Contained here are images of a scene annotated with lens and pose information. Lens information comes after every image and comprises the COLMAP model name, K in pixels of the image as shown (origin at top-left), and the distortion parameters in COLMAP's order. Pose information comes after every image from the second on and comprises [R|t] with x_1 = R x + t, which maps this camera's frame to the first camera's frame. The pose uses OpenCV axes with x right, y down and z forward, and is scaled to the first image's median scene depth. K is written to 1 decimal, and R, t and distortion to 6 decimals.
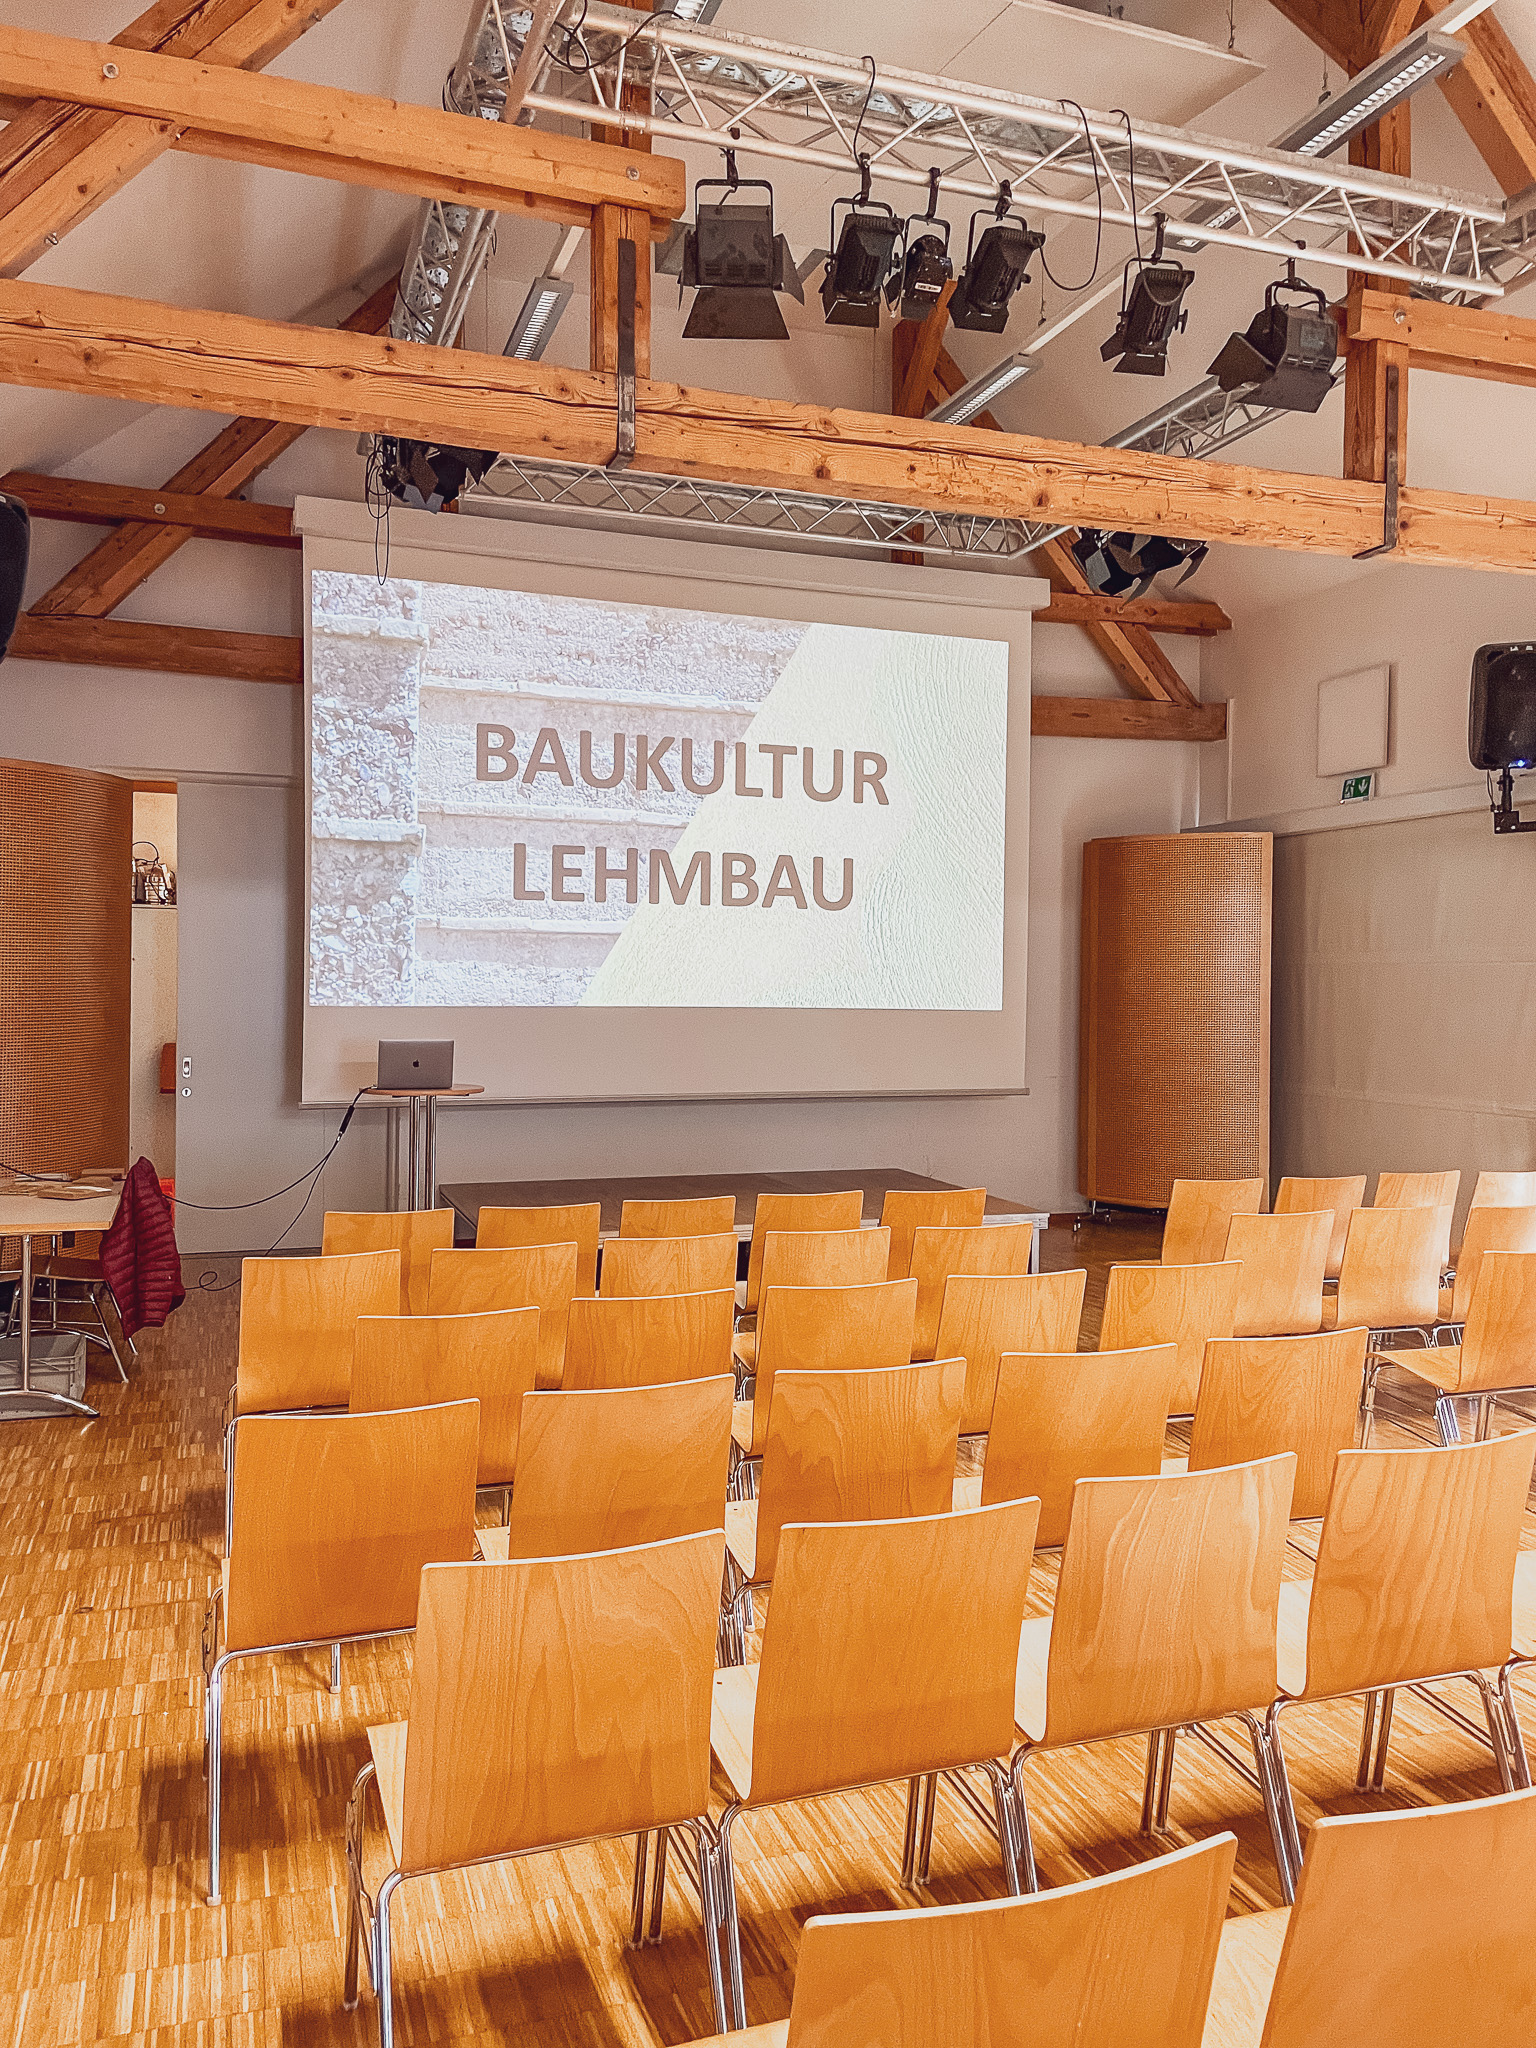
lens RADIAL K [[1539.0, 0, 768.0], [0, 1539.0, 1024.0], [0, 0, 1]] dist [0.072304, -0.065224]
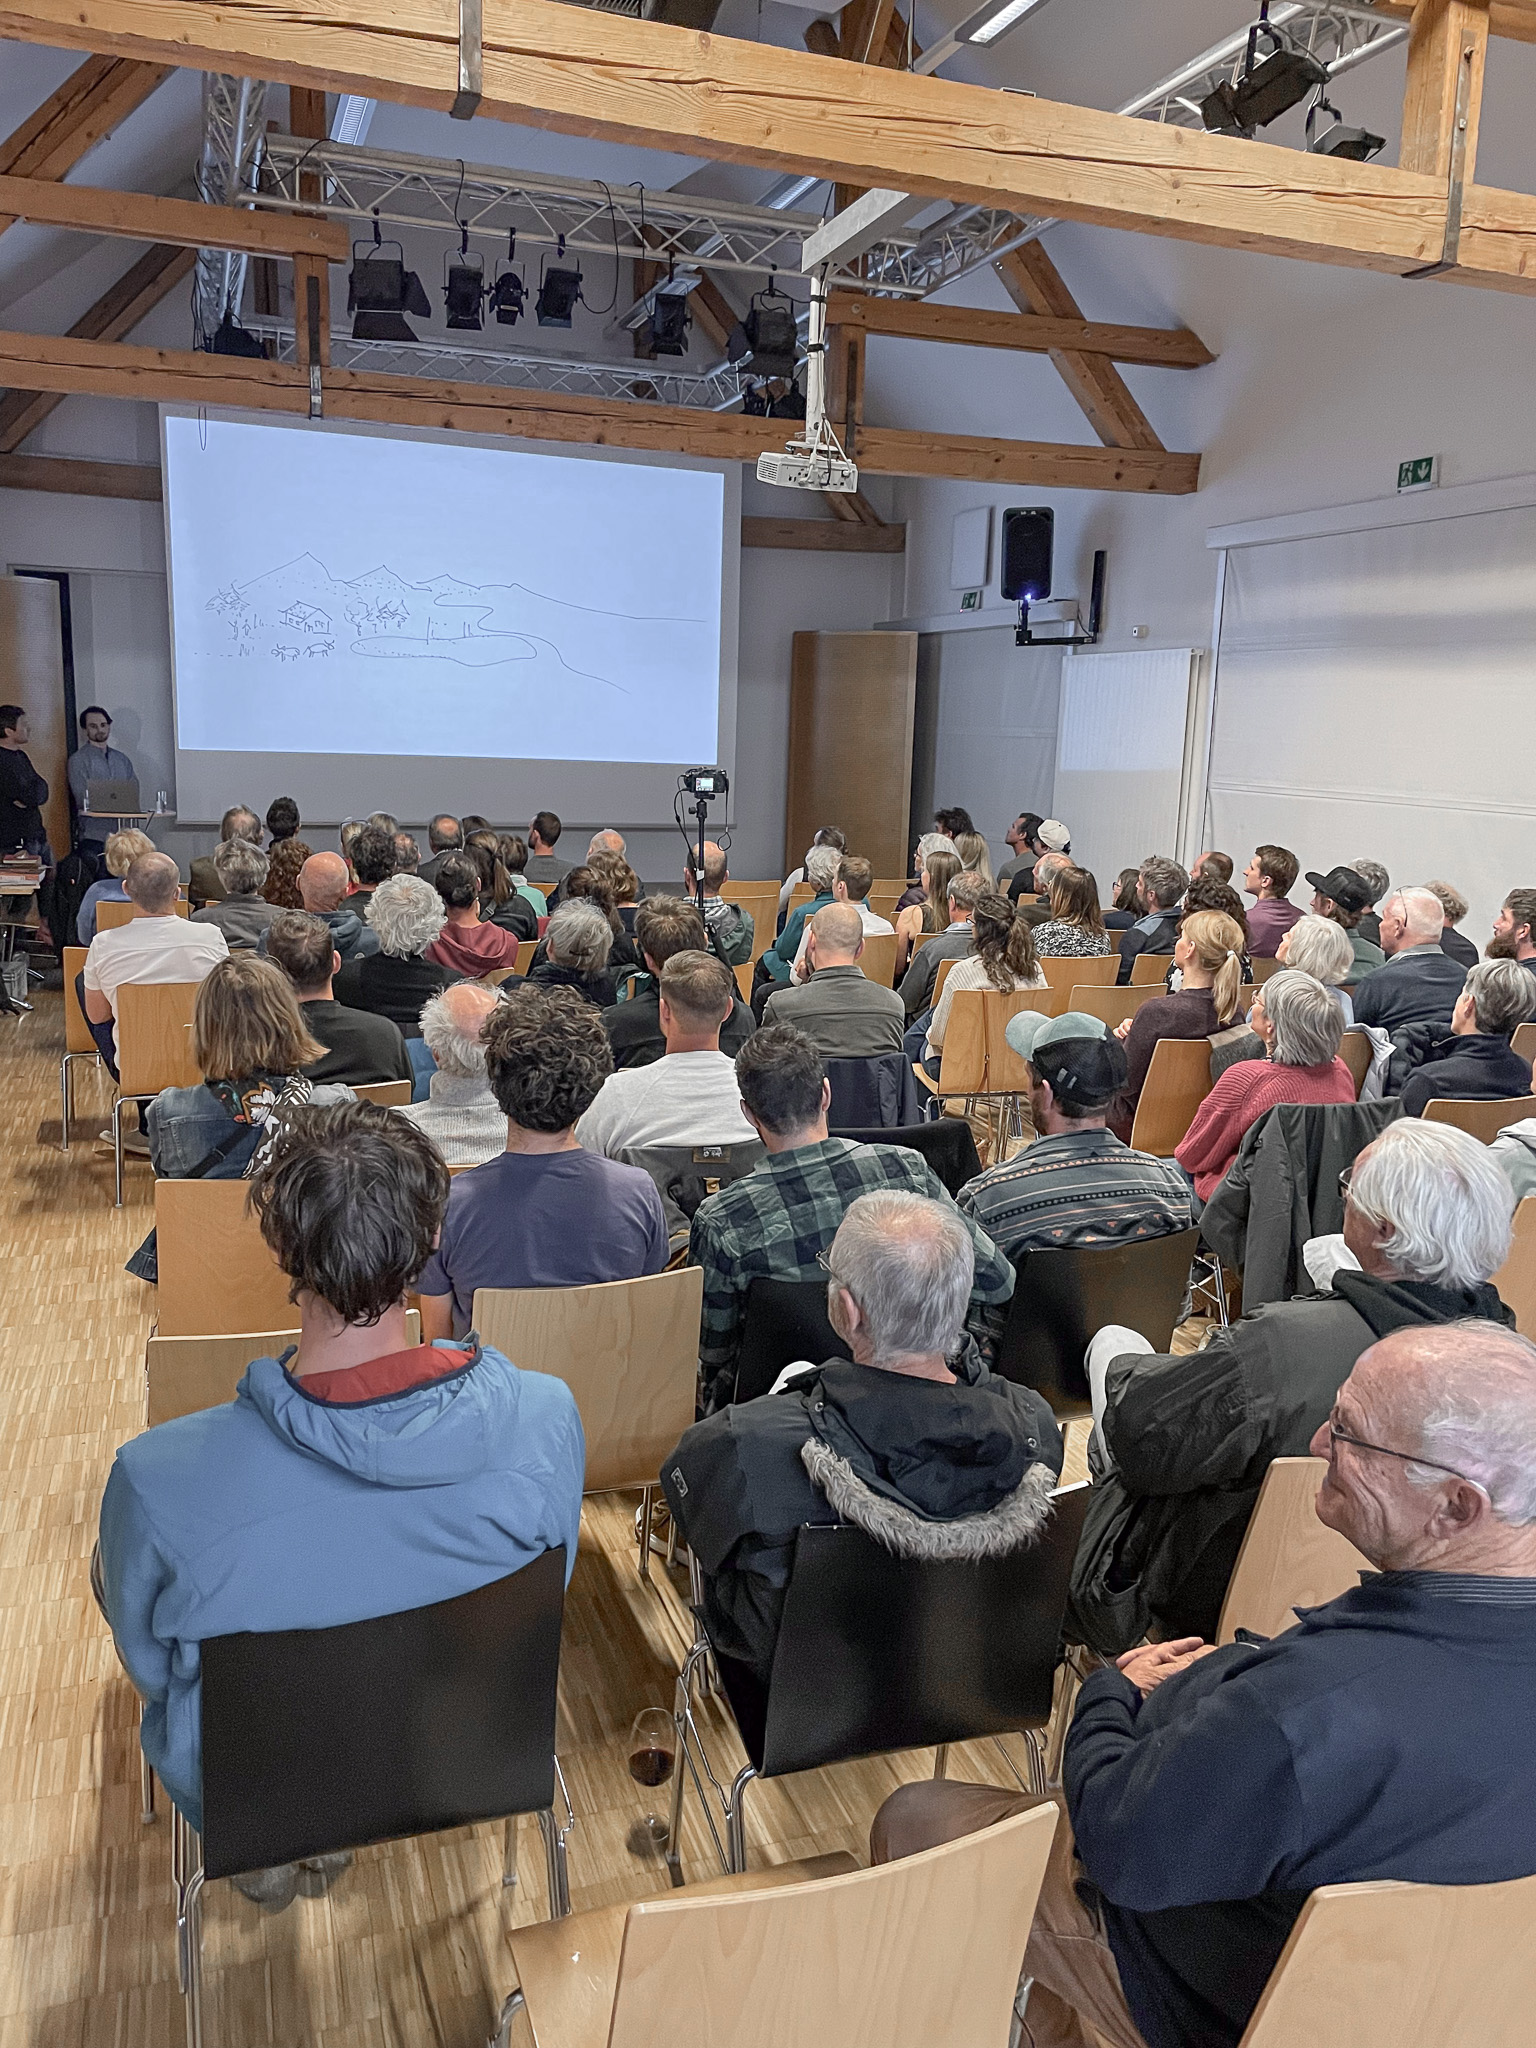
lens RADIAL K [[1539.0, 0, 768.0], [0, 1539.0, 1024.0], [0, 0, 1]] dist [0.072304, -0.065224]
pose [[0.999746, 0.017627, 0.014022, 0.235481], [-0.019732, 0.985617, 0.167840, -0.015560], [-0.010861, -0.168074, 0.985715, -0.458658]]
